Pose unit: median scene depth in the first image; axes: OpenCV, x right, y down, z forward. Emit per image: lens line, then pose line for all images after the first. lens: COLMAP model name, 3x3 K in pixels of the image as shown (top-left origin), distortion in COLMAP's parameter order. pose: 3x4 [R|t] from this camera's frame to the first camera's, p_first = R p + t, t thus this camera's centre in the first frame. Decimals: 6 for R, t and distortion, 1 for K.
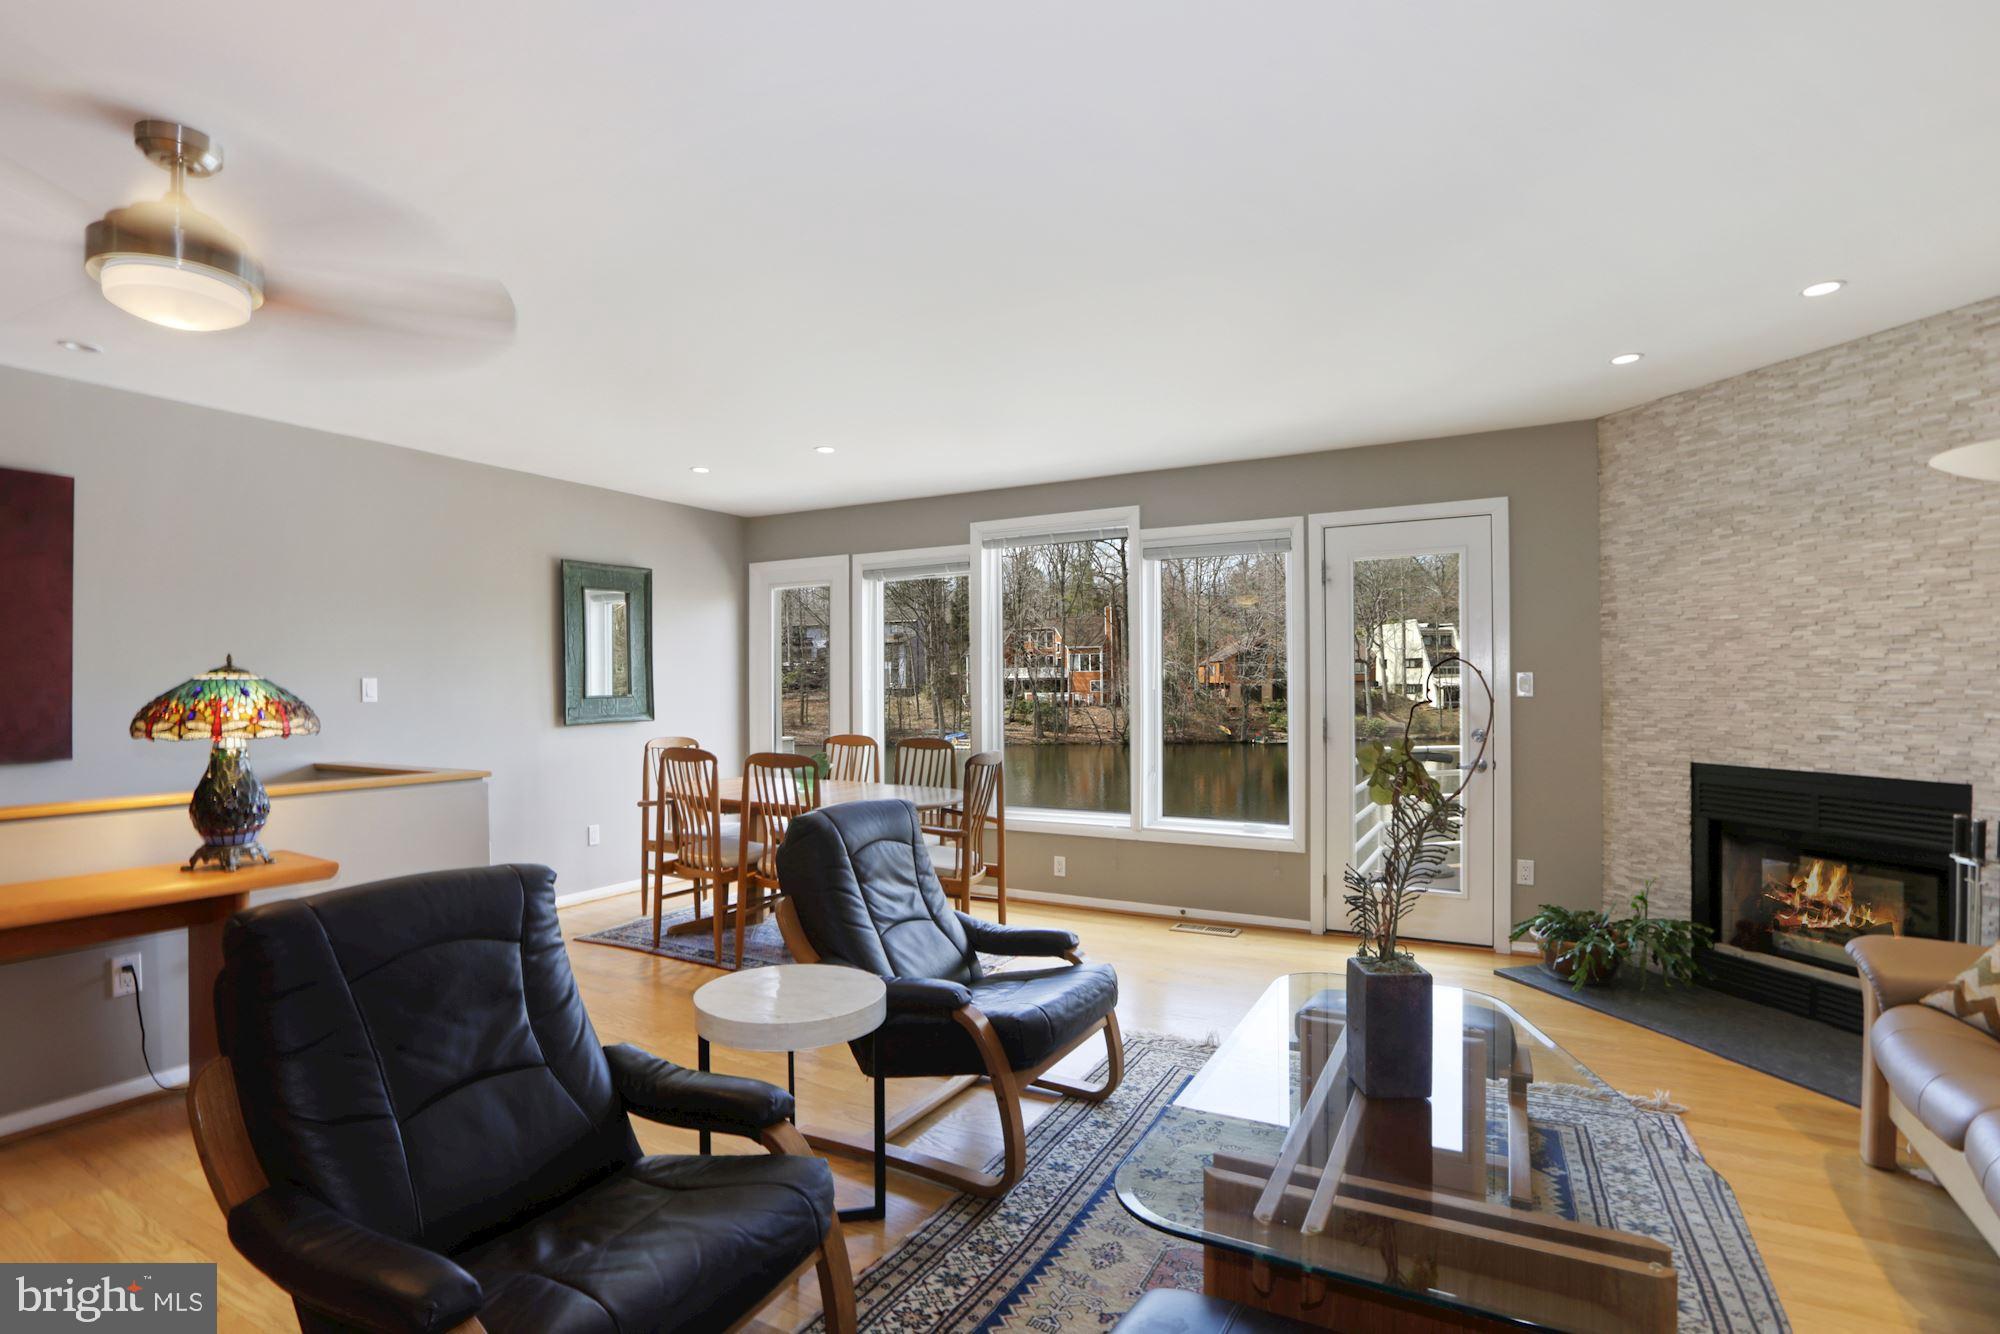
lens RADIAL K [[927.5, 0, 984.5], [0, 927.5, 708.4], [0, 0, 1]] dist [-0.015234, 0.002848]
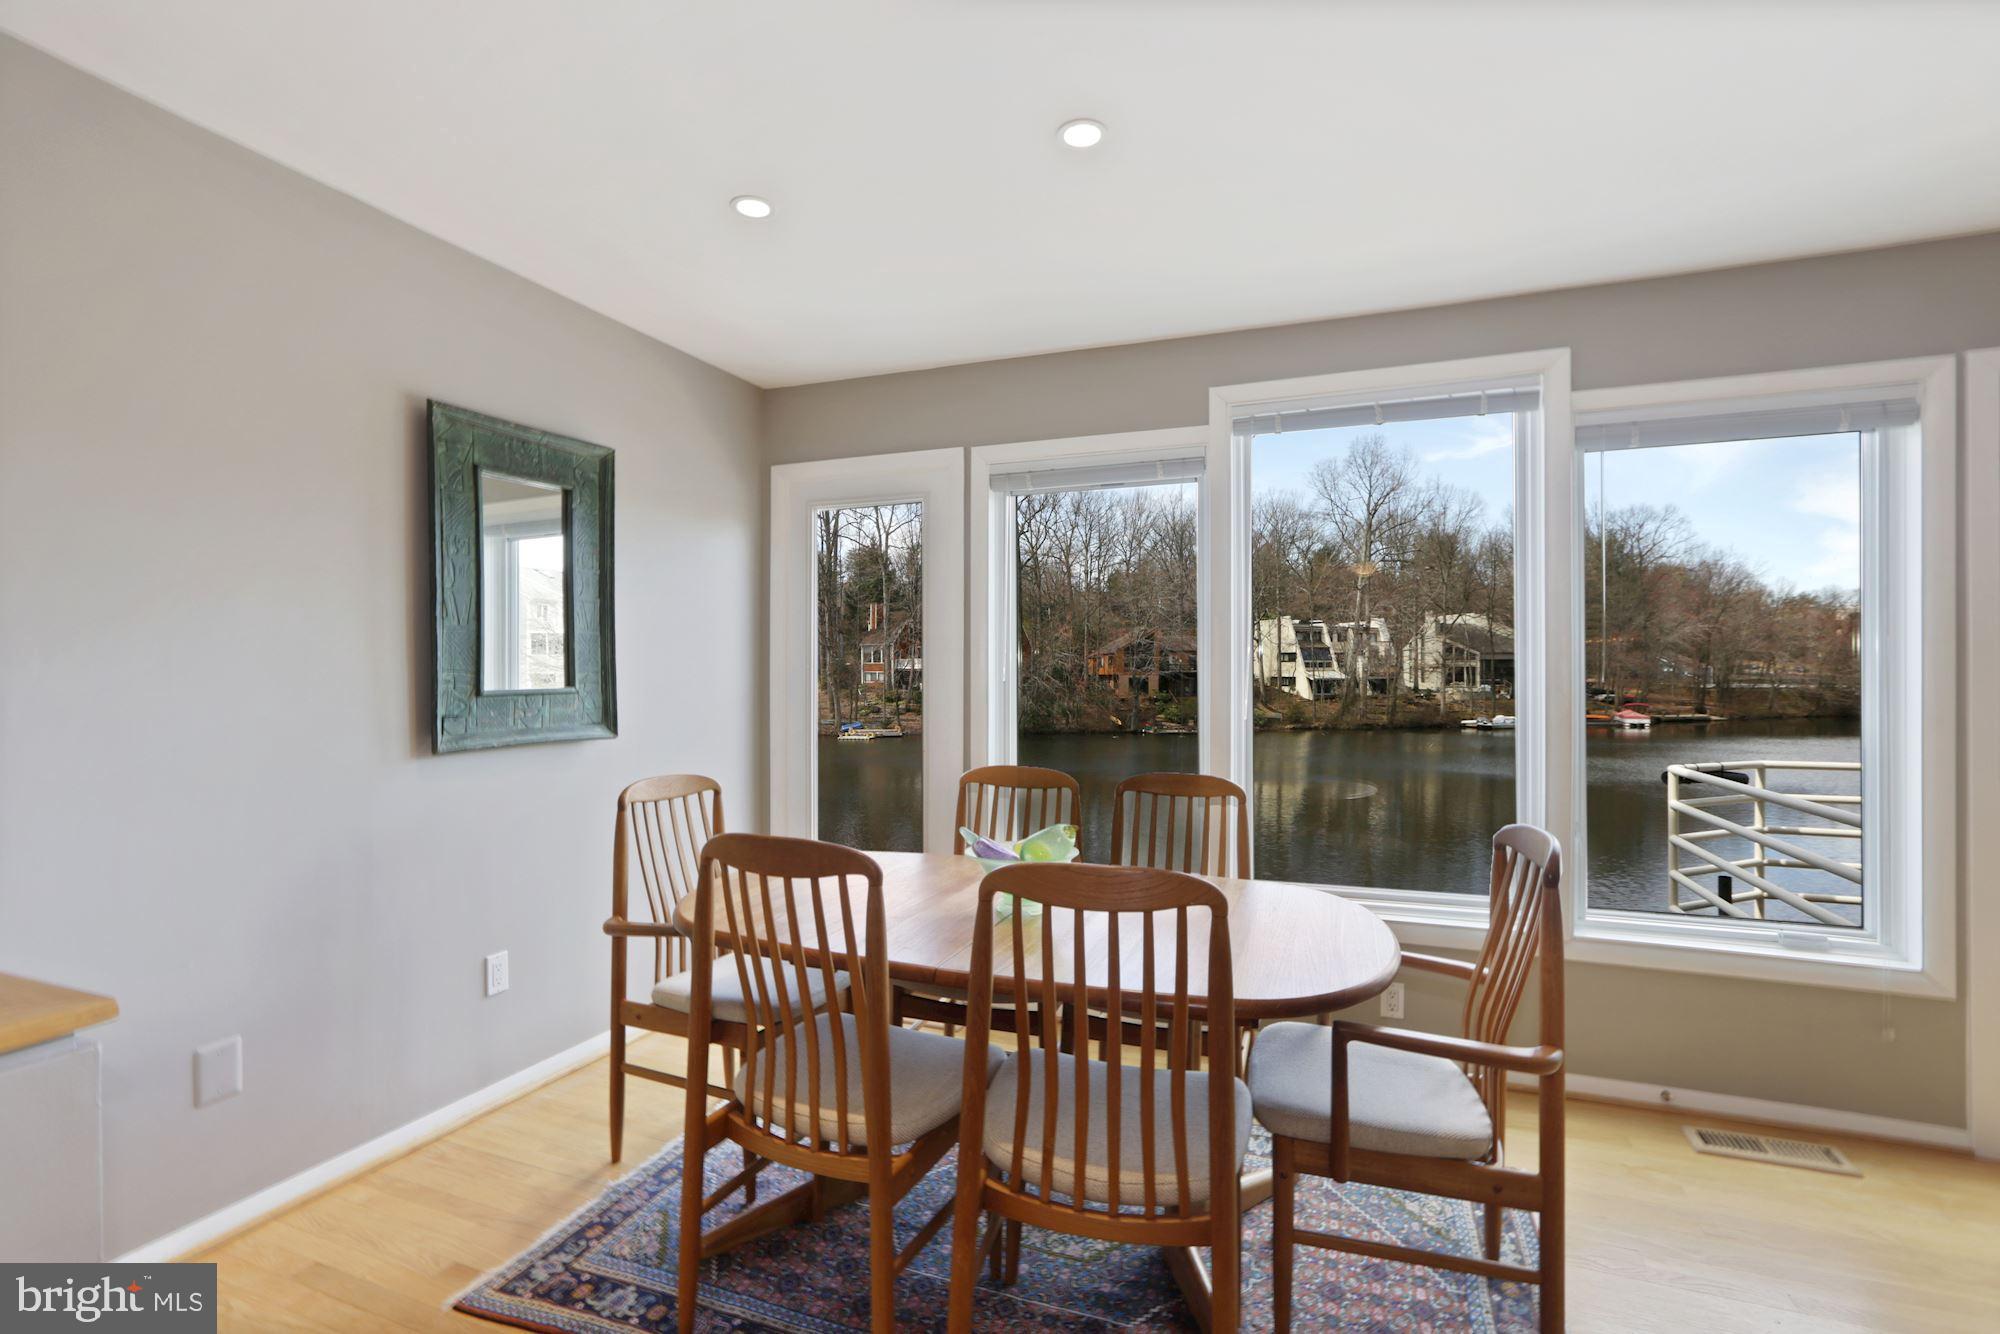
lens RADIAL K [[927.5, 0, 1007.3], [0, 927.5, 694.3], [0, 0, 1]] dist [-0.015234, 0.002848]
pose [[0.987555, 0.006239, 0.157150, -0.209660], [-0.005527, 0.999972, -0.004970, -0.009698], [-0.157177, 0.004040, 0.987562, 0.428122]]
